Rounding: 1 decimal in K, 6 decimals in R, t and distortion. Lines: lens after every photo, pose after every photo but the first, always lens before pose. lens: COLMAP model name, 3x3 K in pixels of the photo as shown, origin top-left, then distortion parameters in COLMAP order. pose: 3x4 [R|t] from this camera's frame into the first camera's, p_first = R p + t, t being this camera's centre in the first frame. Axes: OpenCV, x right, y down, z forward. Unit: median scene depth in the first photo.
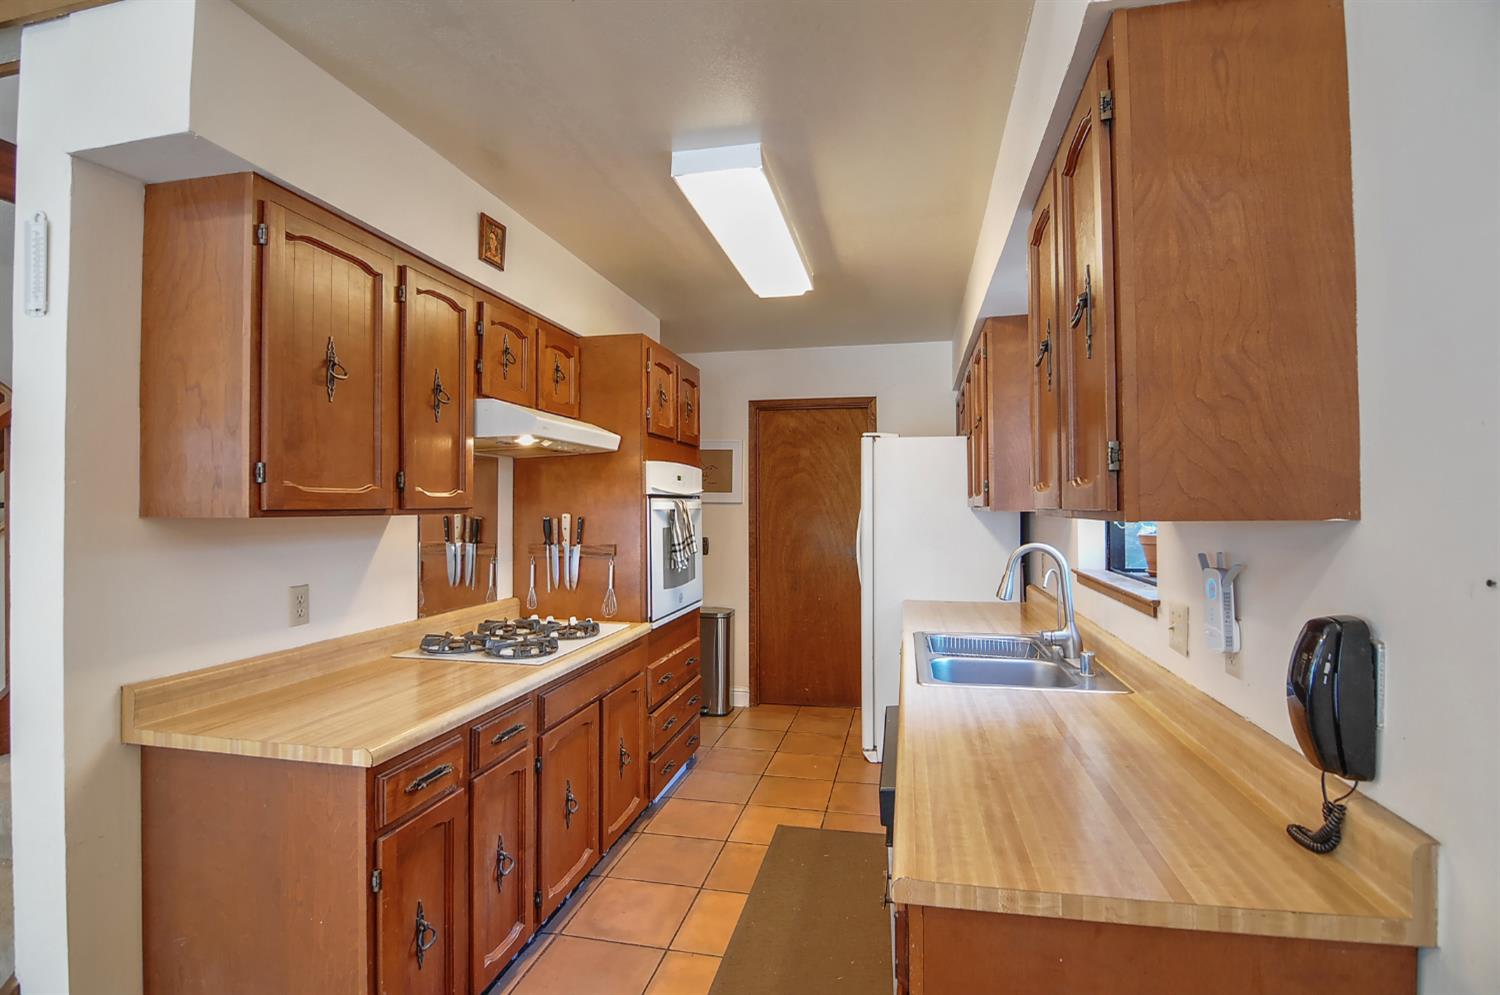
lens RADIAL K [[723.3, 0, 750.0], [0, 723.3, 497.5], [0, 0, 1]] dist [-0.000830, -0.000184]
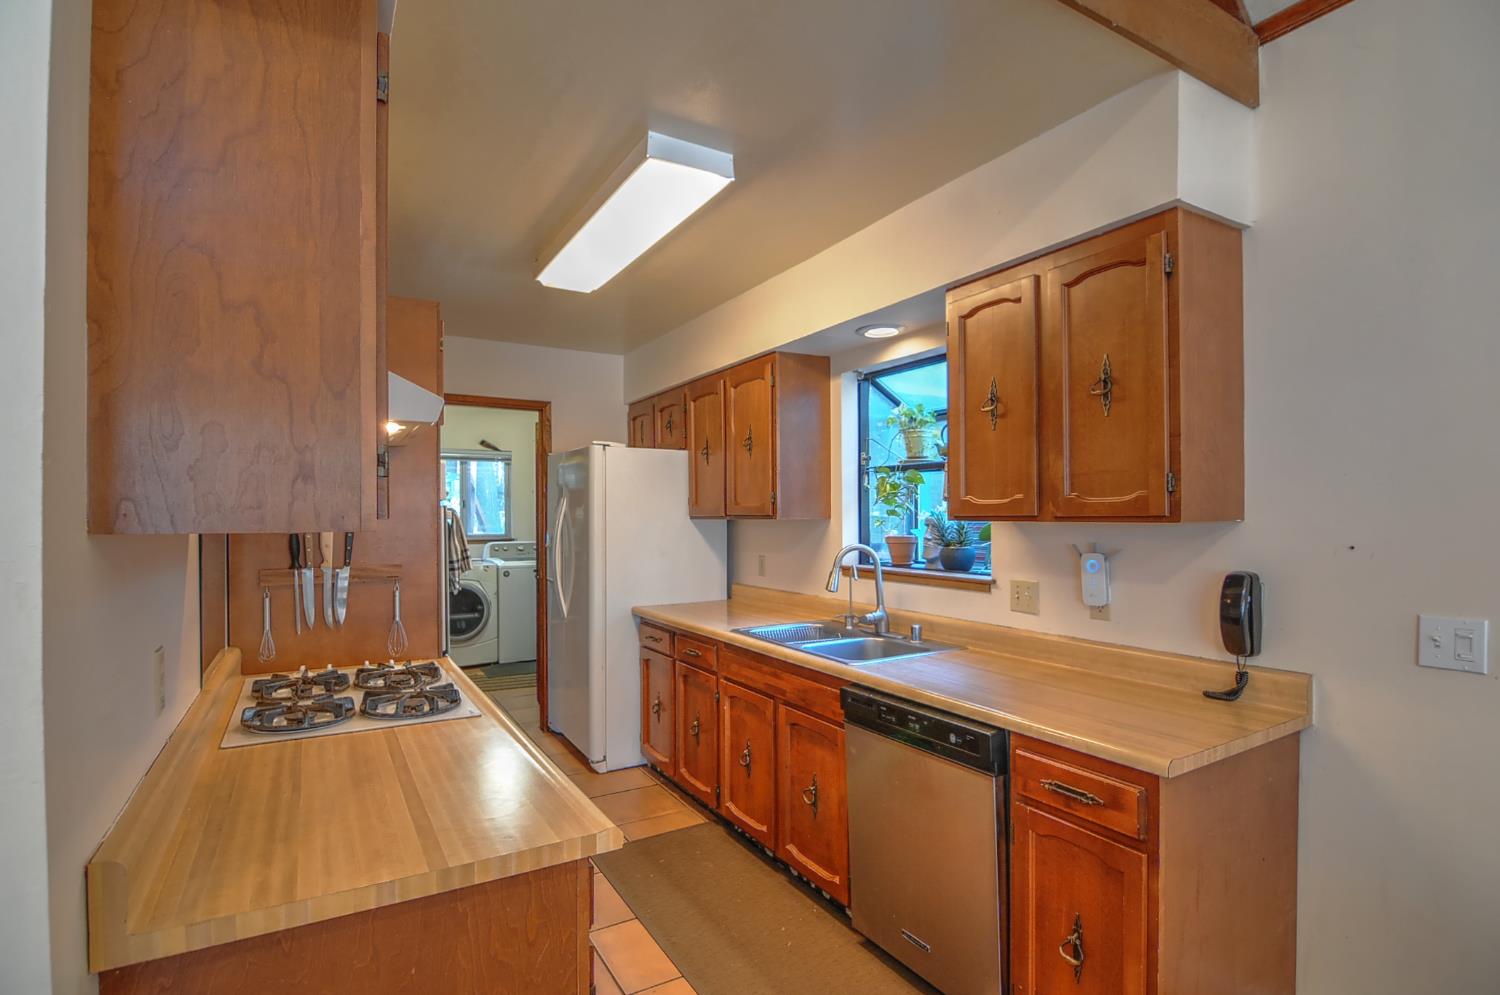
lens RADIAL K [[734.7, 0, 752.3], [0, 734.7, 517.6], [0, 0, 1]] dist [-0.000012, -0.012422]
pose [[0.726764, -0.003047, 0.686880, -0.556794], [-0.006356, 0.999918, 0.011160, 0.003823], [-0.686858, -0.012476, 0.726685, 0.192065]]
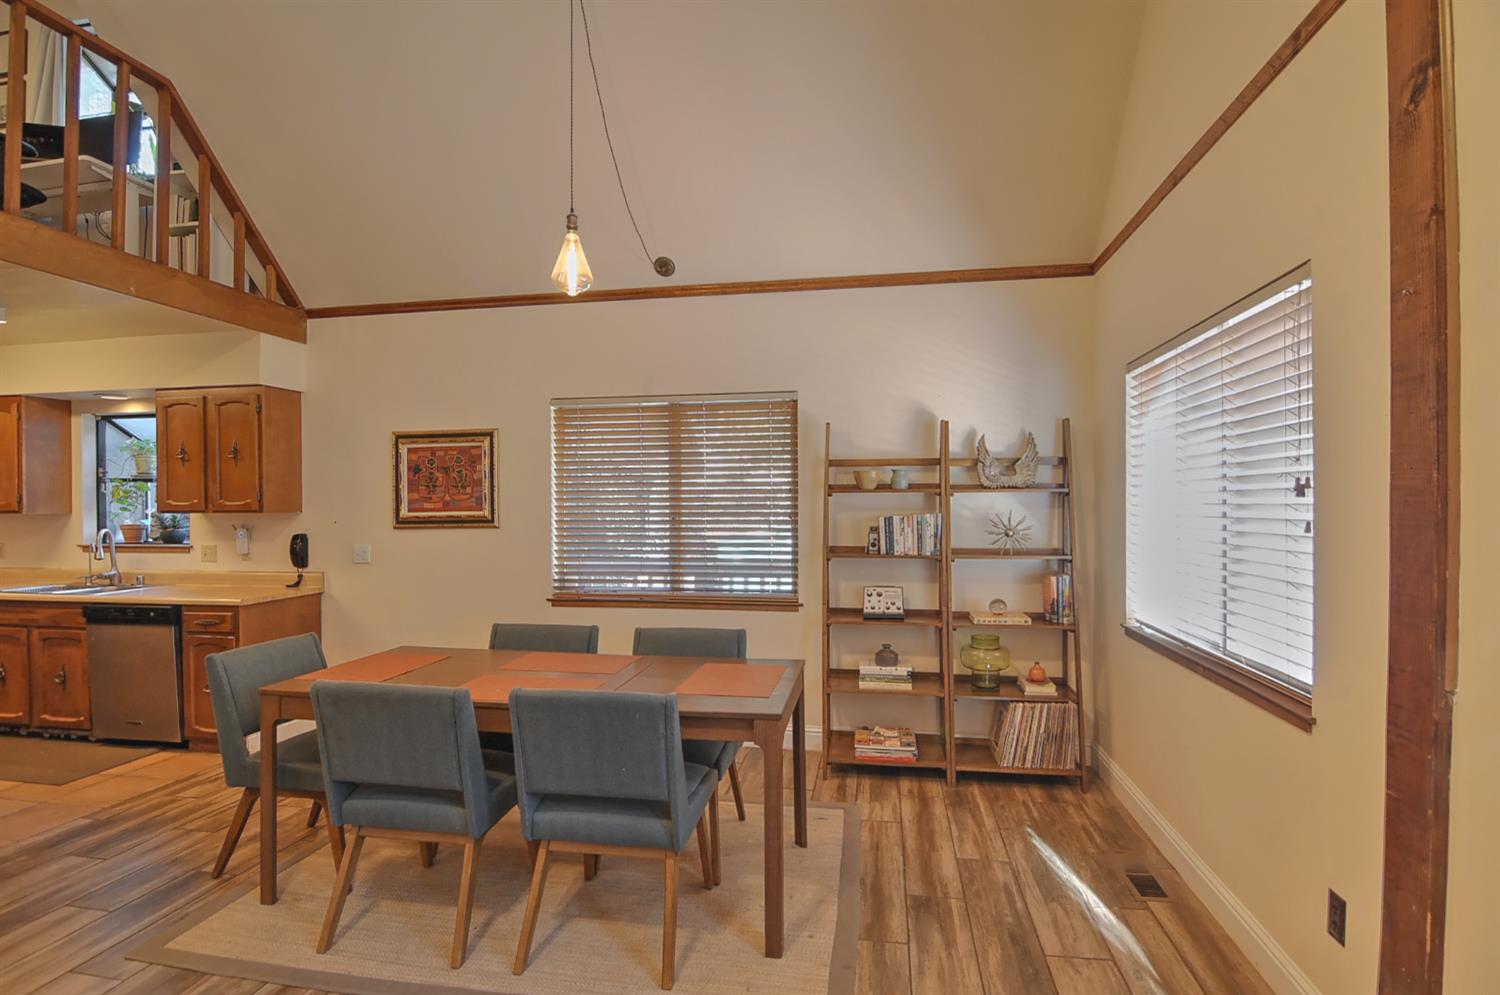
lens RADIAL K [[734.7, 0, 752.3], [0, 734.7, 517.6], [0, 0, 1]] dist [-0.000012, -0.012422]
pose [[-0.054741, -0.007252, 0.998474, -1.557145], [-0.009285, 0.999934, 0.006754, 0.002280], [-0.998457, -0.008901, -0.054805, -0.626877]]
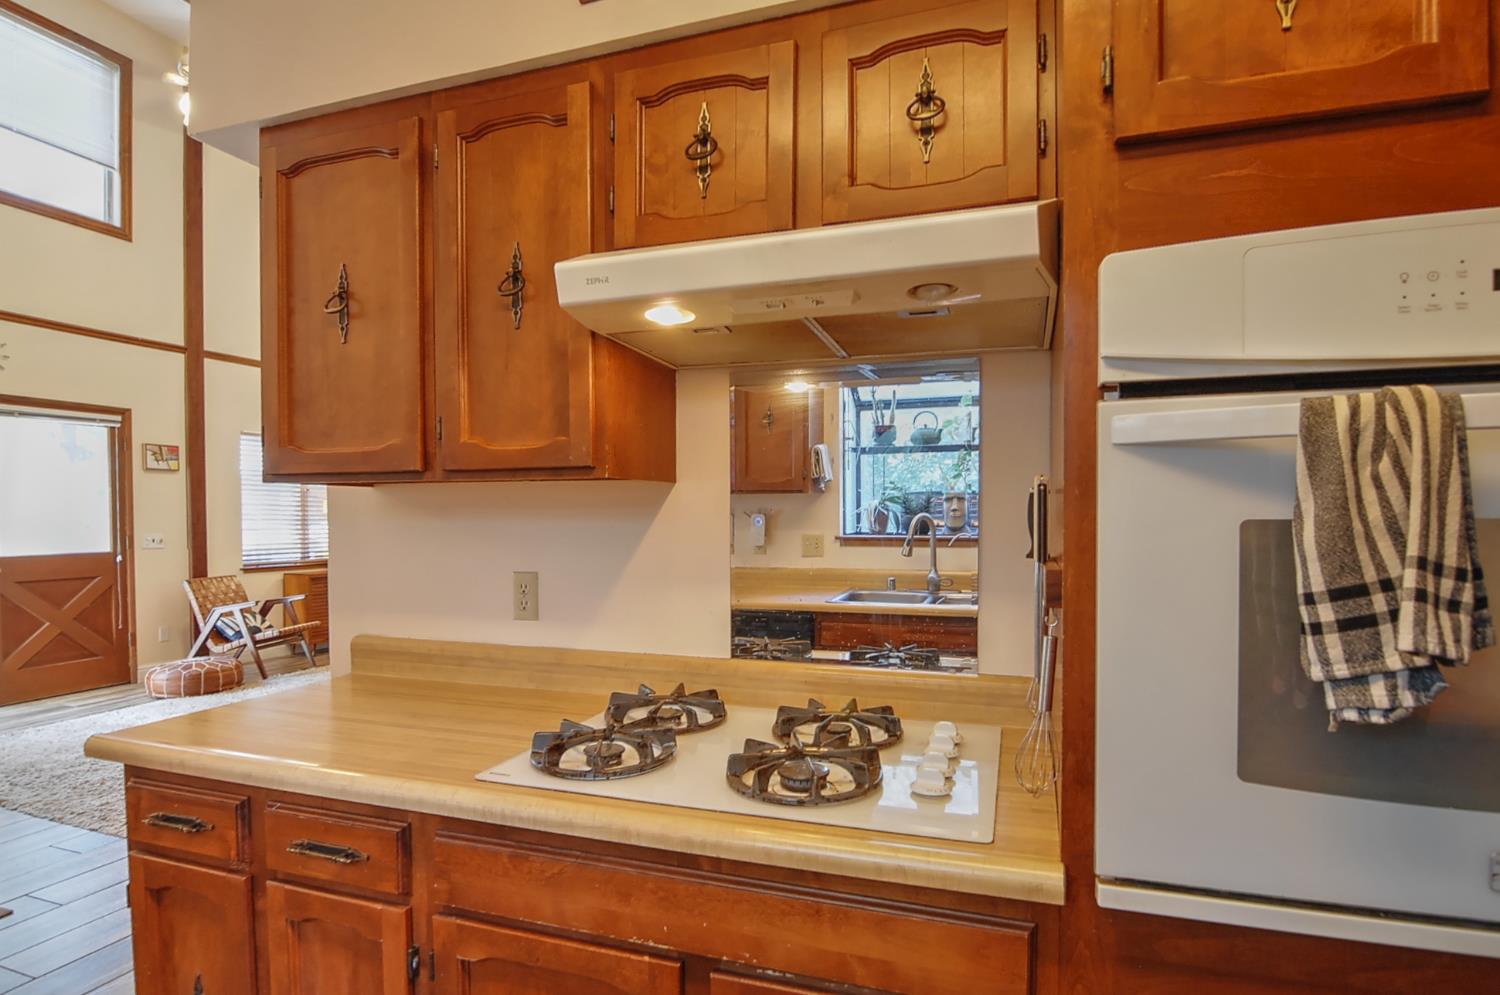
lens RADIAL K [[734.7, 0, 752.3], [0, 734.7, 517.6], [0, 0, 1]] dist [-0.000012, -0.012422]
pose [[-0.121551, -0.001645, -0.992584, 0.163863], [0.015895, 0.999867, -0.003604, 0.051443], [0.992458, -0.016215, -0.121508, 1.113375]]
